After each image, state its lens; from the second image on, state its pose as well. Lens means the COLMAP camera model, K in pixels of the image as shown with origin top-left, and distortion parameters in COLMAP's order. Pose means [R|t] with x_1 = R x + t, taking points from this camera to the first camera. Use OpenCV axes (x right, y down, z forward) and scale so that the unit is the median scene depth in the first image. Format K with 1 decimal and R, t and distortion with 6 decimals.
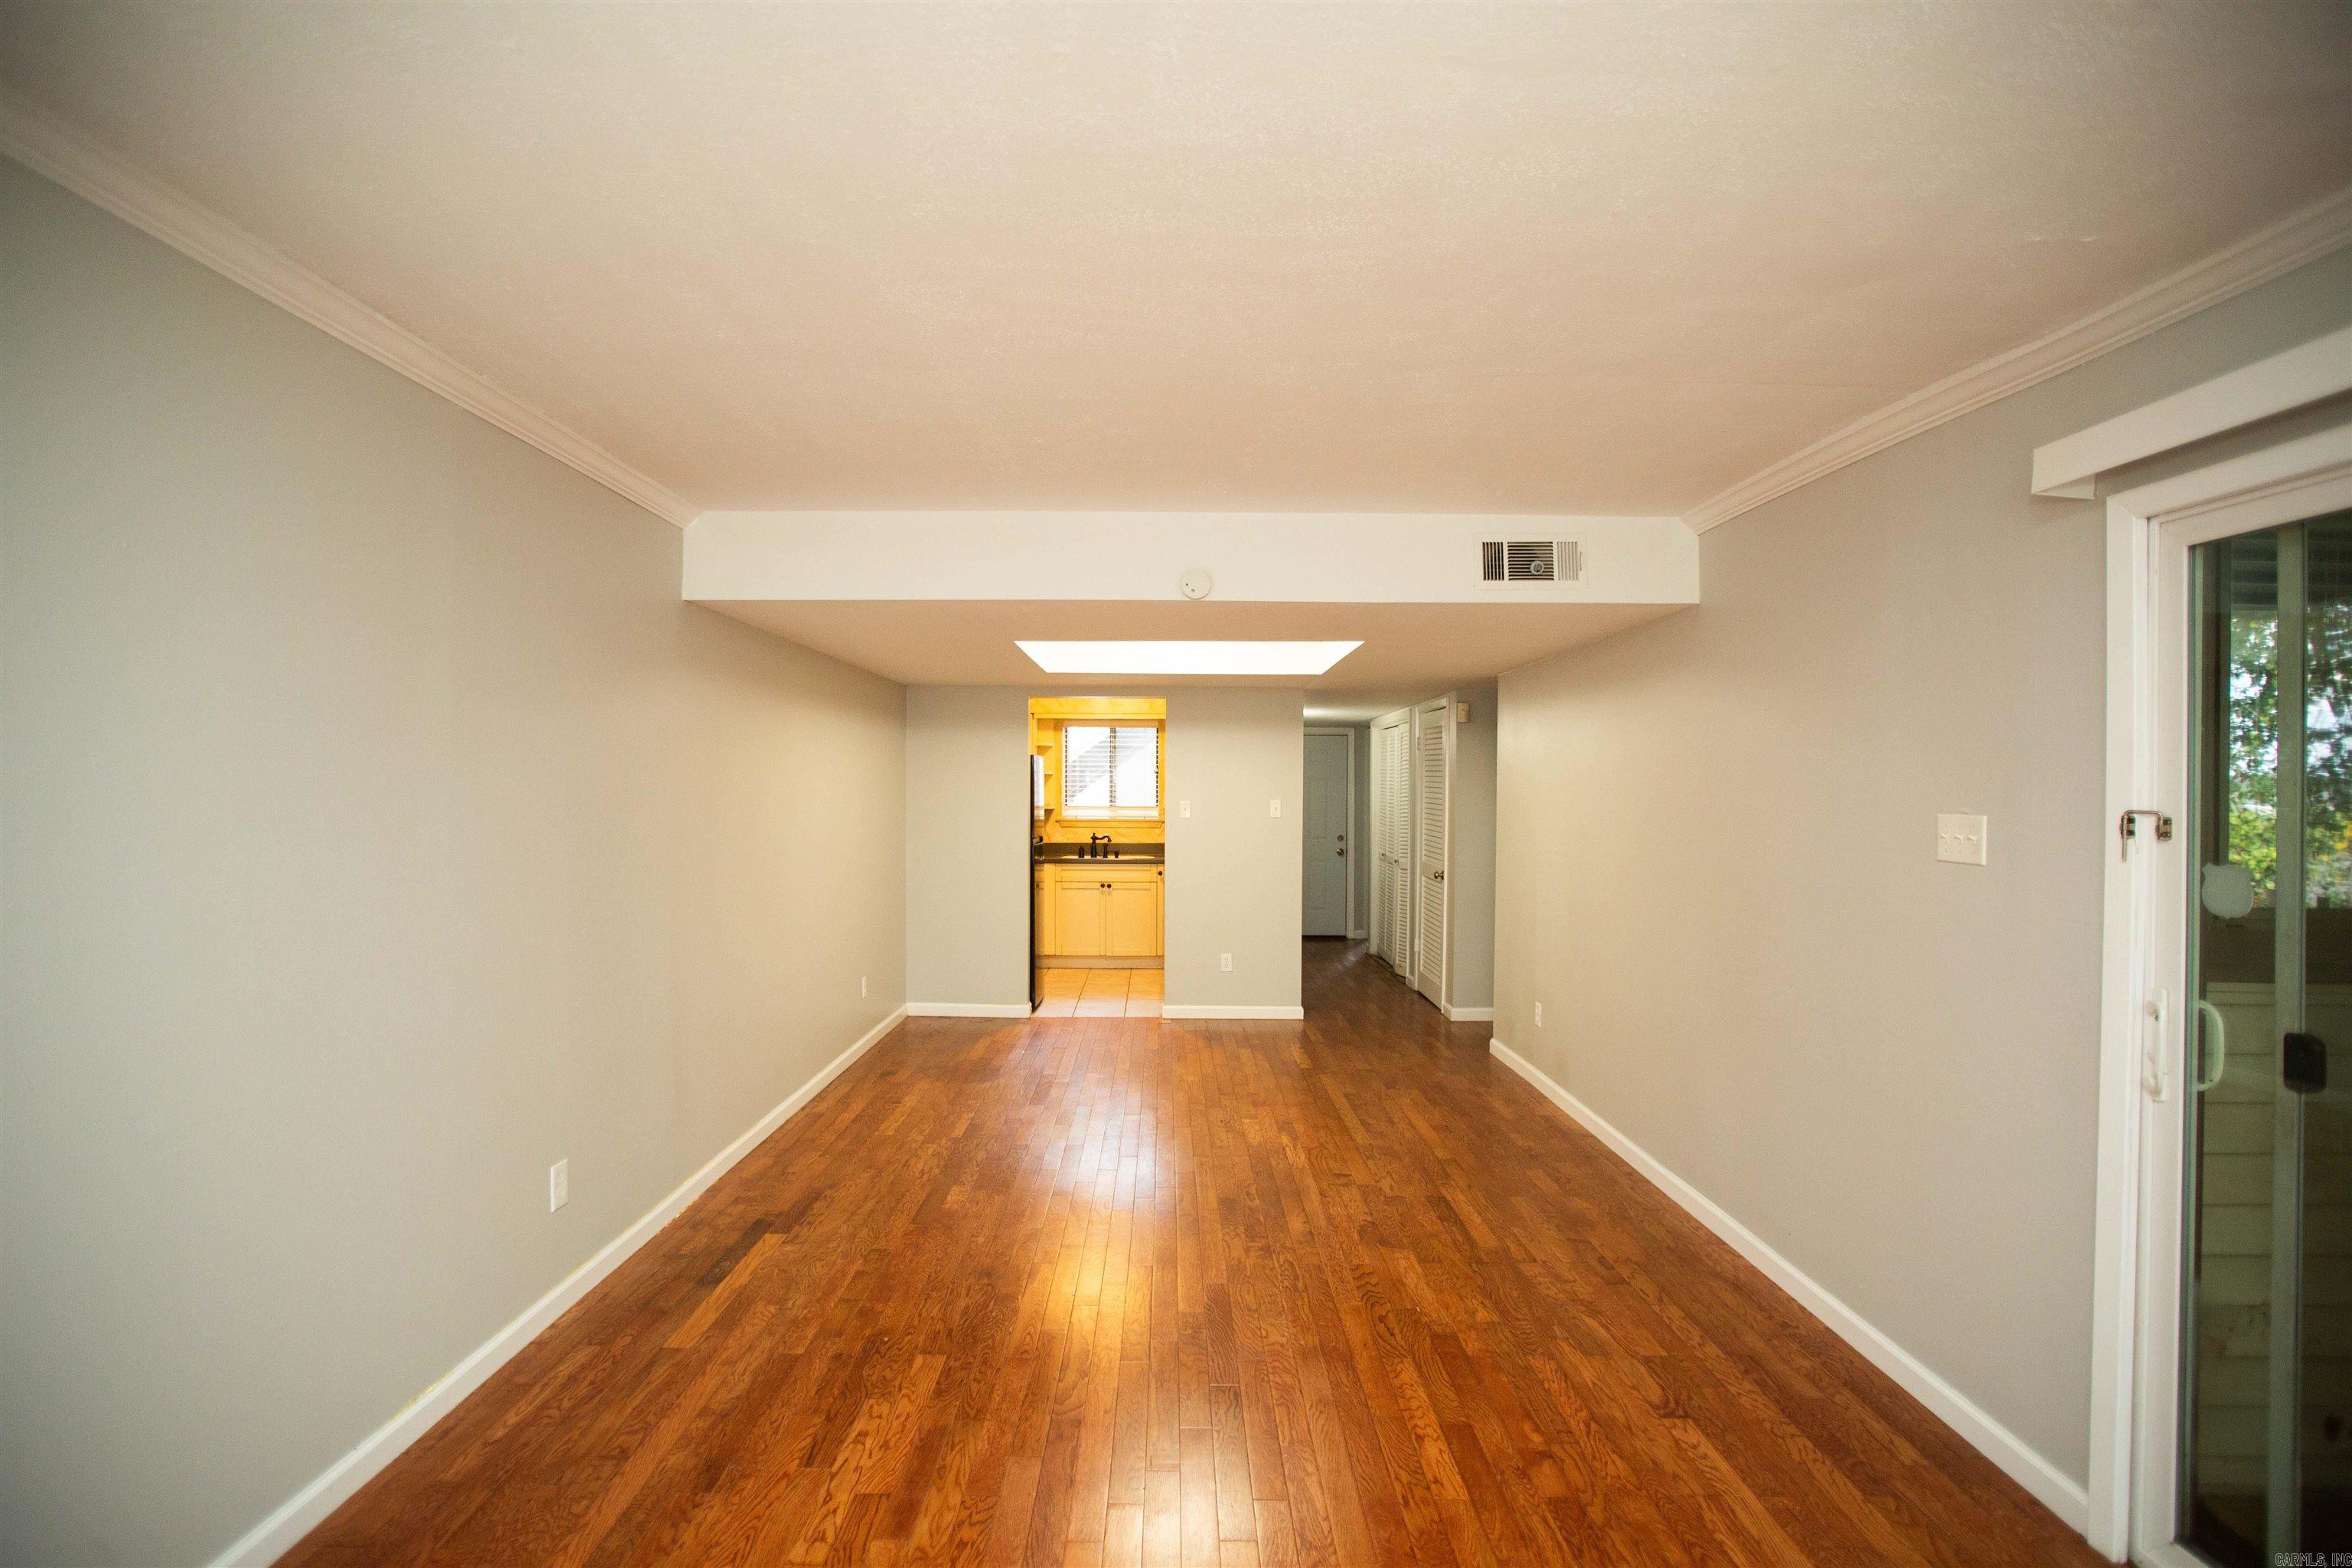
lens RADIAL K [[1148.9, 0, 1181.0], [0, 1148.9, 791.4], [0, 0, 1]] dist [0.000317, 0.000120]
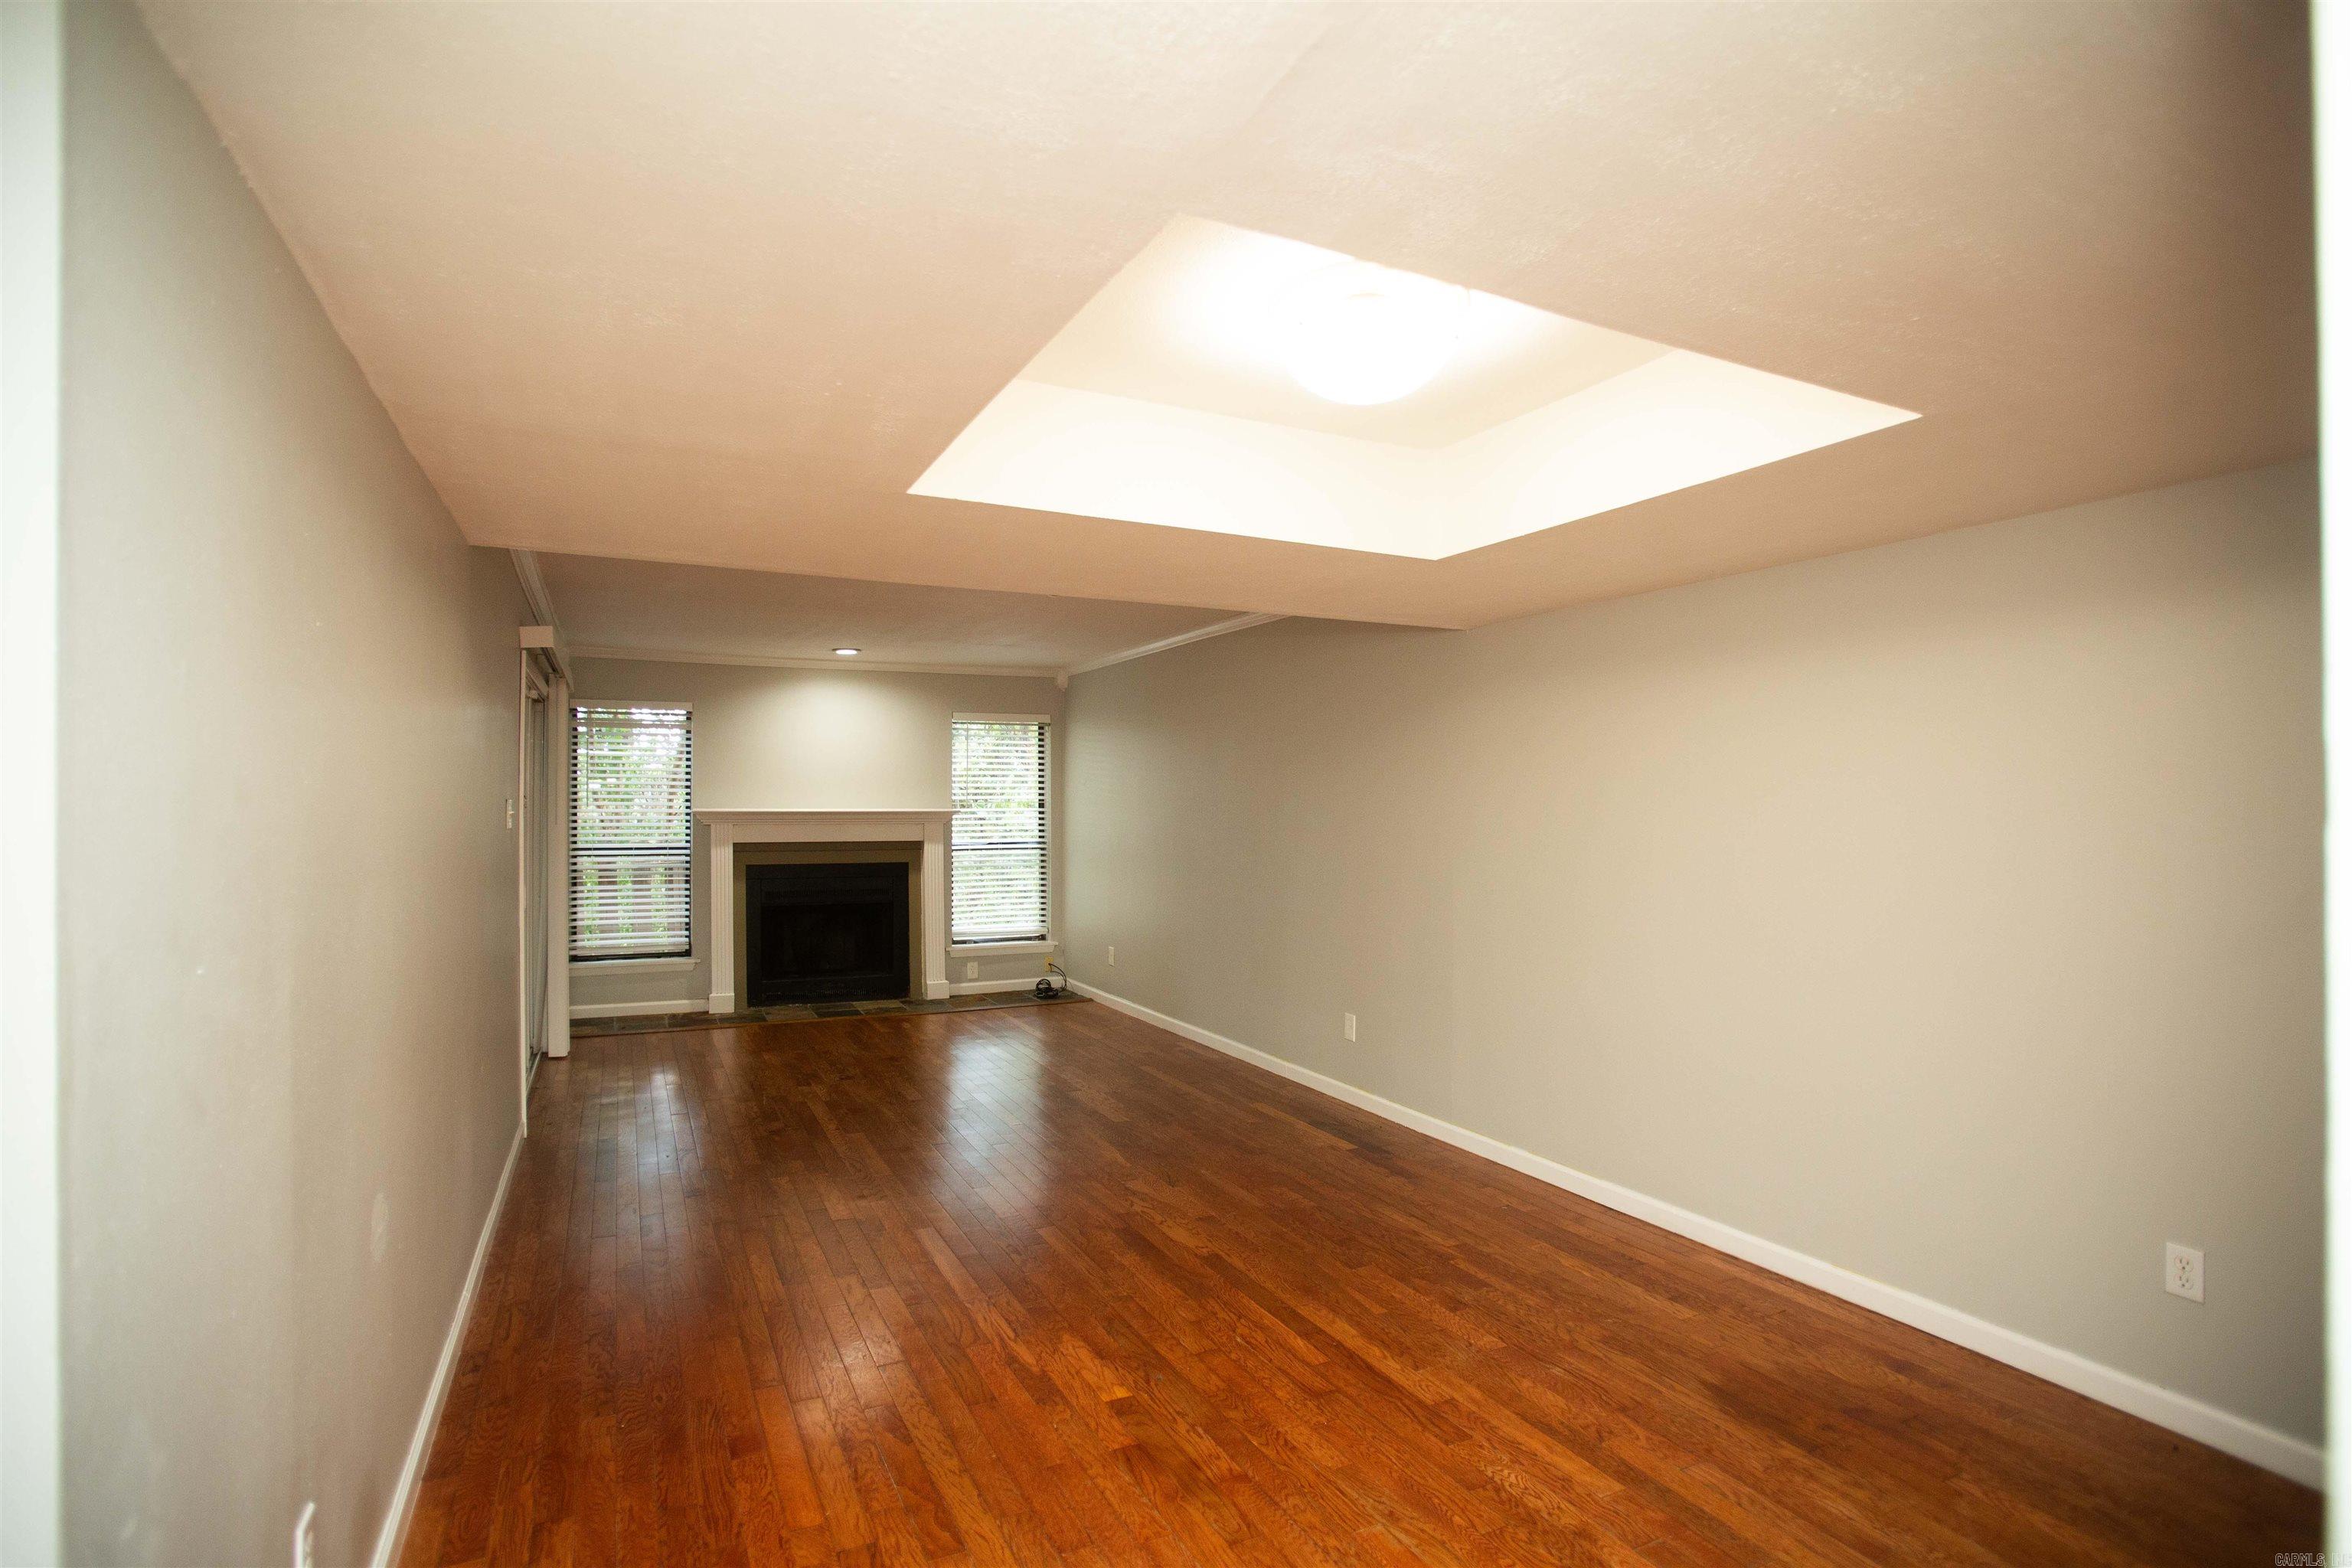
lens RADIAL K [[1148.9, 0, 1175.1], [0, 1148.9, 795.6], [0, 0, 1]] dist [0.000317, 0.000120]
pose [[-0.900521, -0.007691, -0.434744, 0.220154], [-0.002876, 0.999927, -0.011731, 0.009251], [0.434802, -0.009314, -0.900478, 1.217678]]
